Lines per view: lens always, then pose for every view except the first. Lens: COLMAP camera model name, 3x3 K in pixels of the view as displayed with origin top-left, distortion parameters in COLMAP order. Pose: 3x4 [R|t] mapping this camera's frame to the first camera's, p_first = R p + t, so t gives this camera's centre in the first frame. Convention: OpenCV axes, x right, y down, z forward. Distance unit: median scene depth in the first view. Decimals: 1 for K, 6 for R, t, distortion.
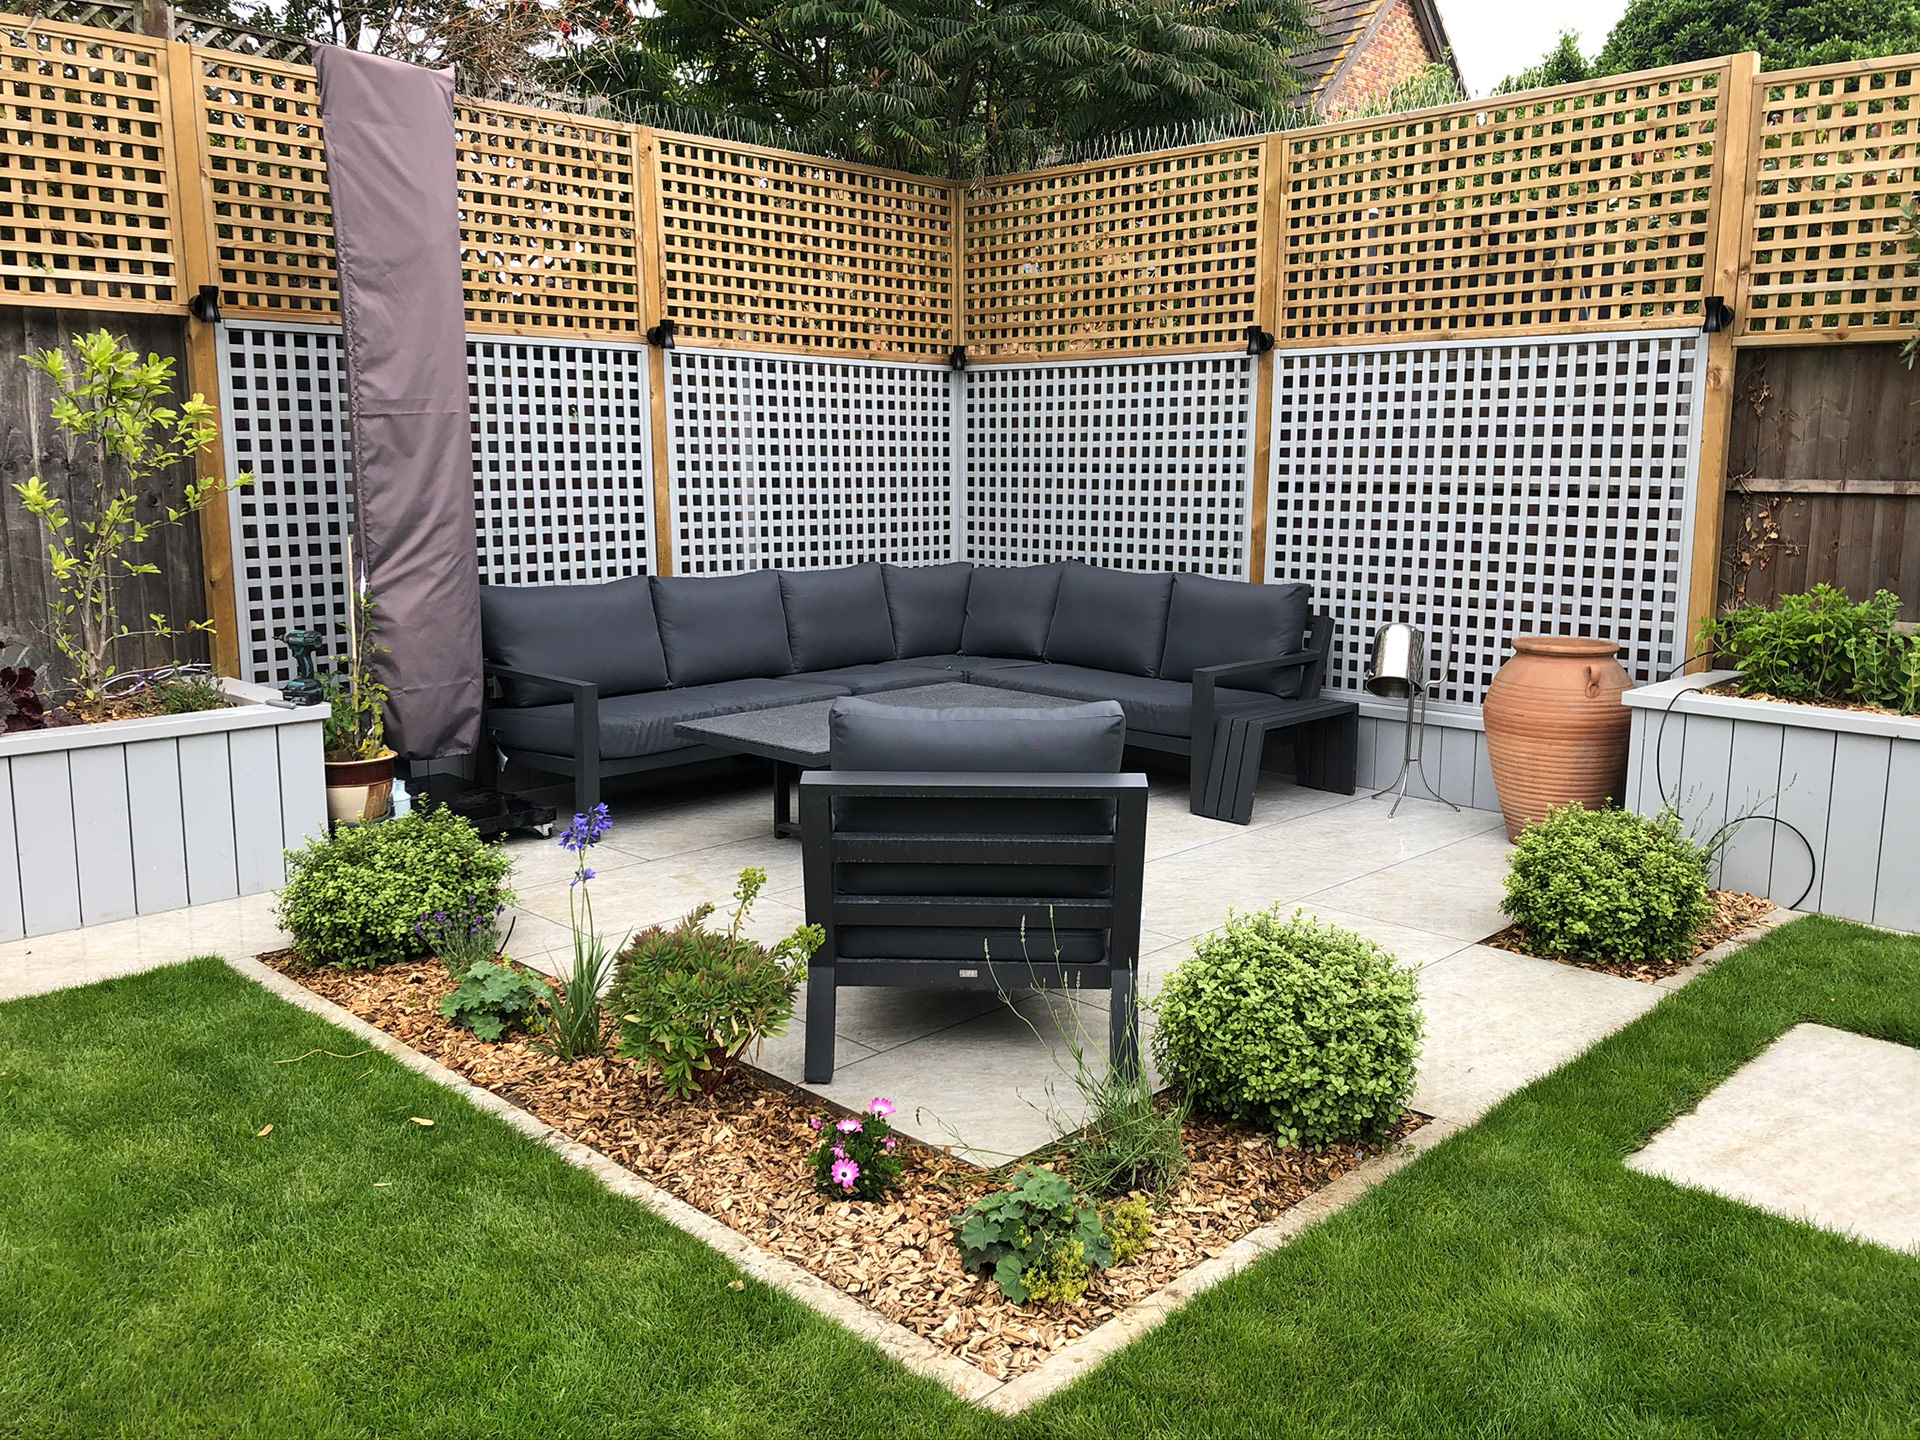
lens RADIAL K [[1562.9, 0, 963.1], [0, 1562.9, 706.3], [0, 0, 1]] dist [0.047417, -0.053508]
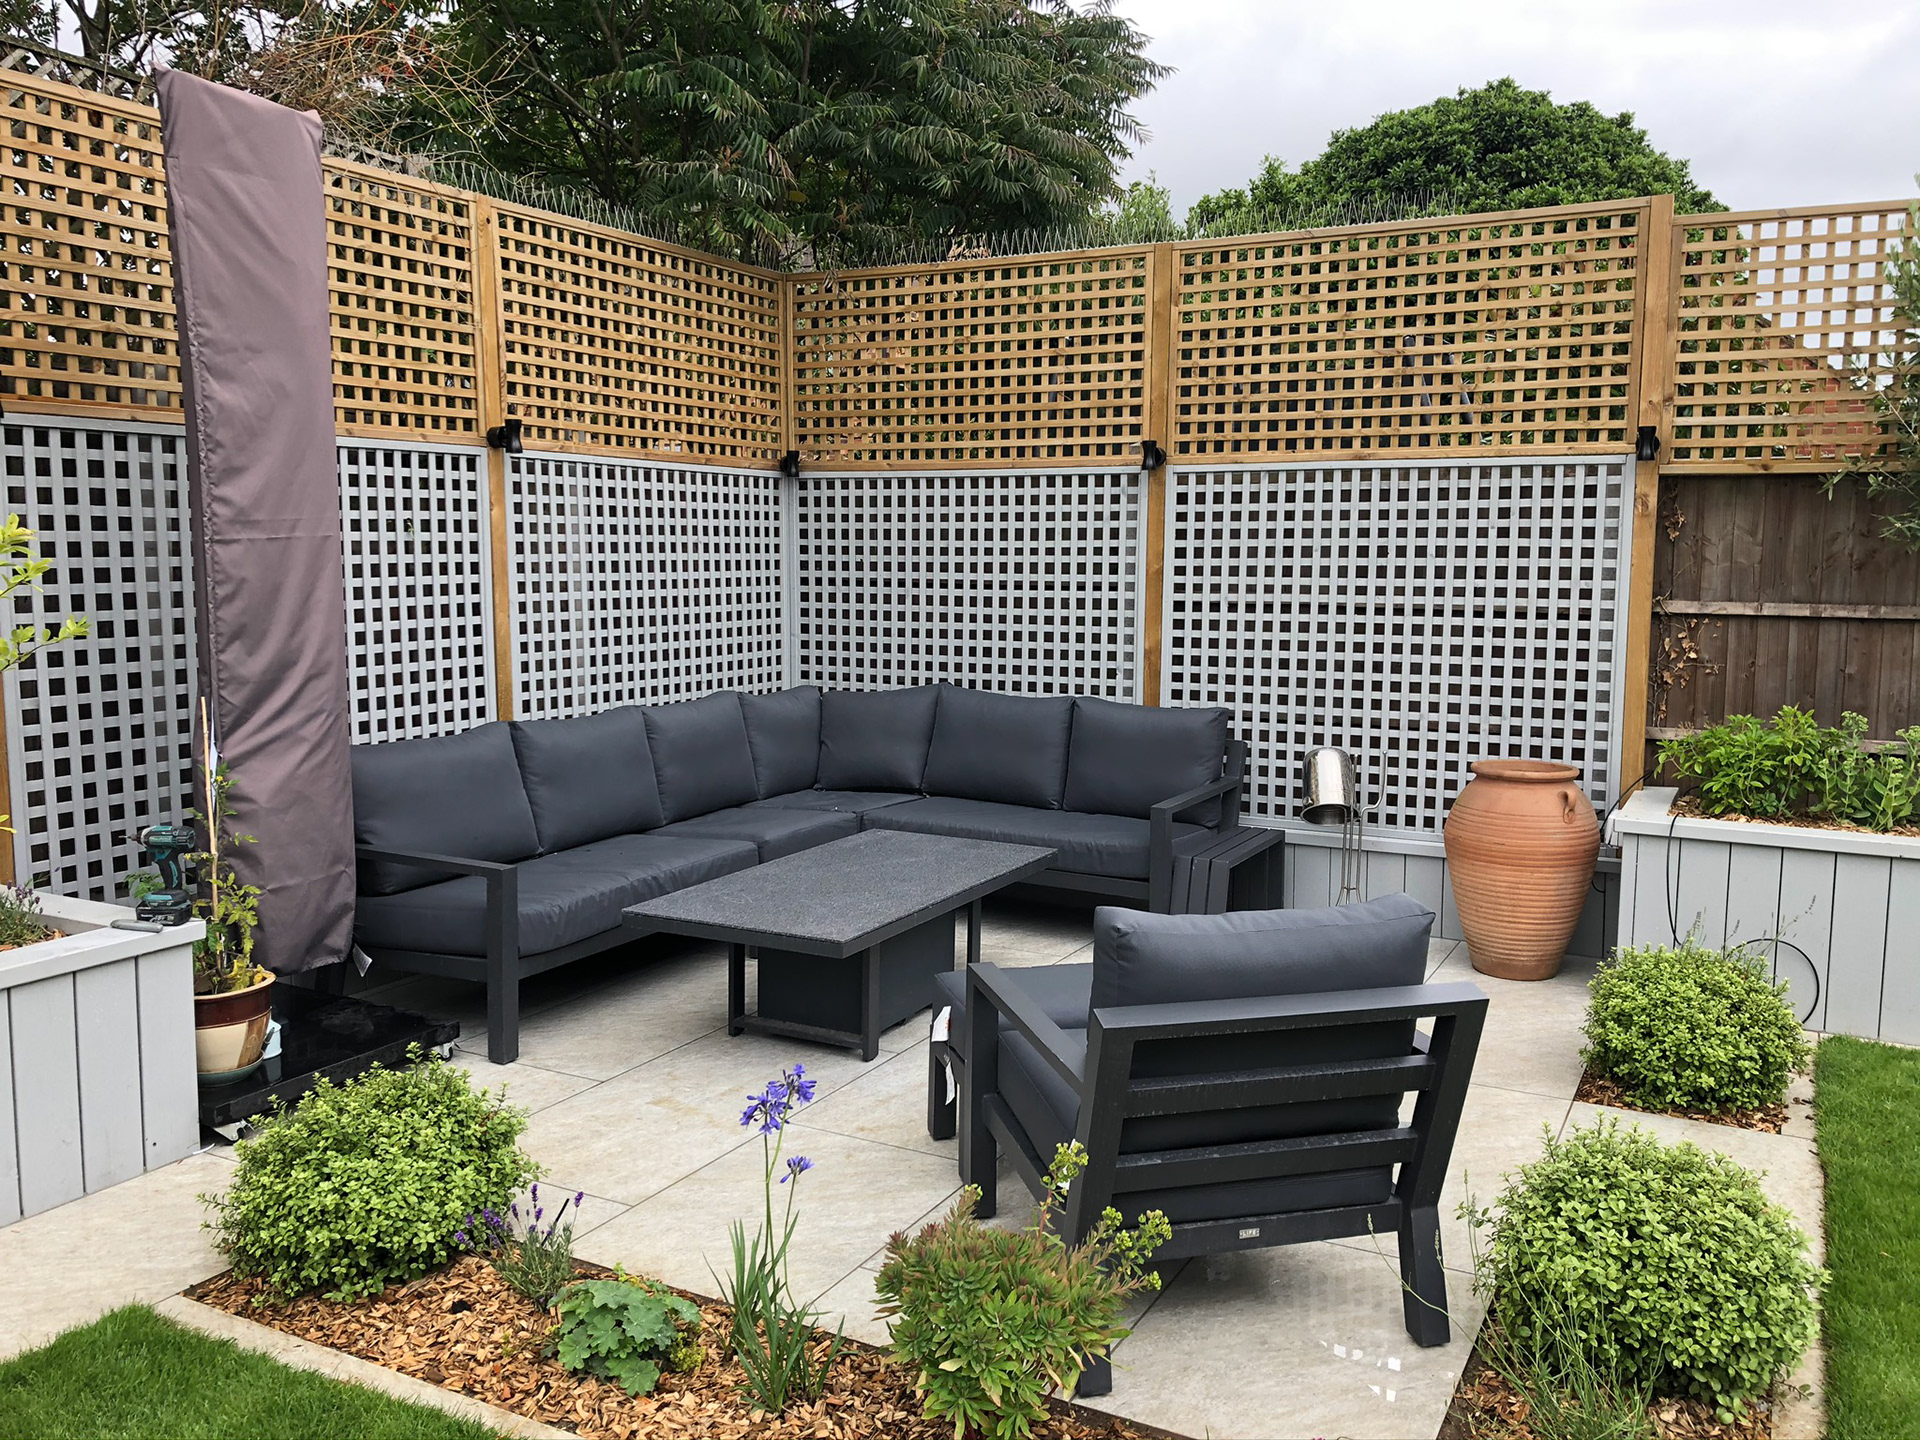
lens RADIAL K [[1562.9, 0, 964.2], [0, 1562.9, 708.1], [0, 0, 1]] dist [0.047417, -0.053508]
pose [[0.959430, -0.028931, 0.280459, -0.203377], [0.043692, 0.997961, -0.046523, -0.040683], [-0.278541, 0.056889, 0.958738, 0.127513]]
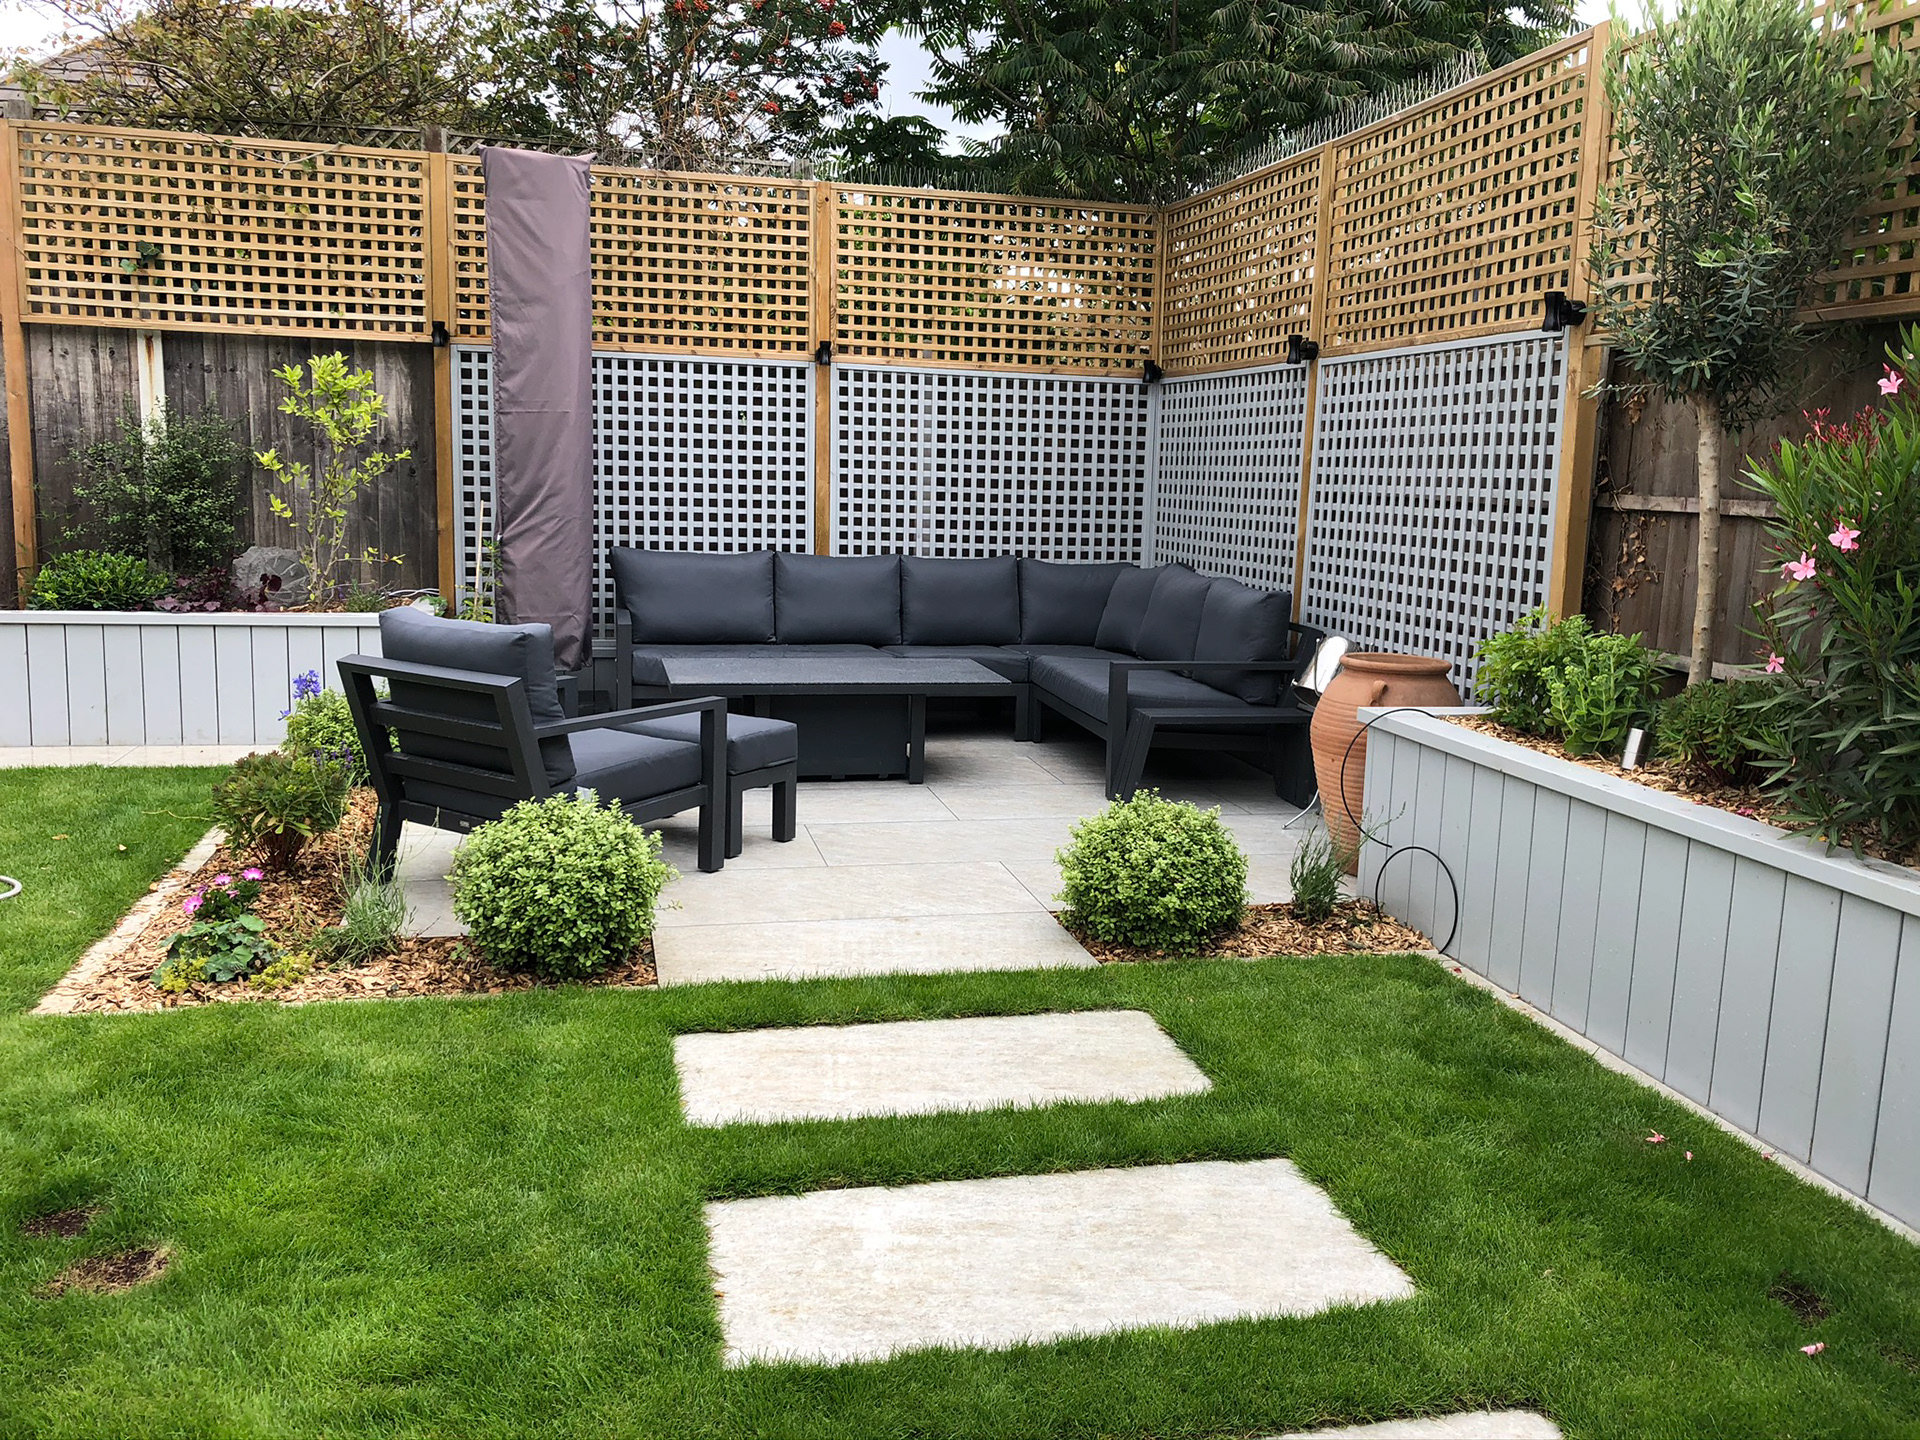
lens RADIAL K [[1562.9, 0, 959.1], [0, 1562.9, 717.3], [0, 0, 1]] dist [0.047417, -0.053508]
pose [[0.840901, 0.108199, -0.530263, 0.582192], [-0.115226, 0.993140, 0.019921, 0.004475], [0.528781, 0.044348, 0.847599, 0.050635]]
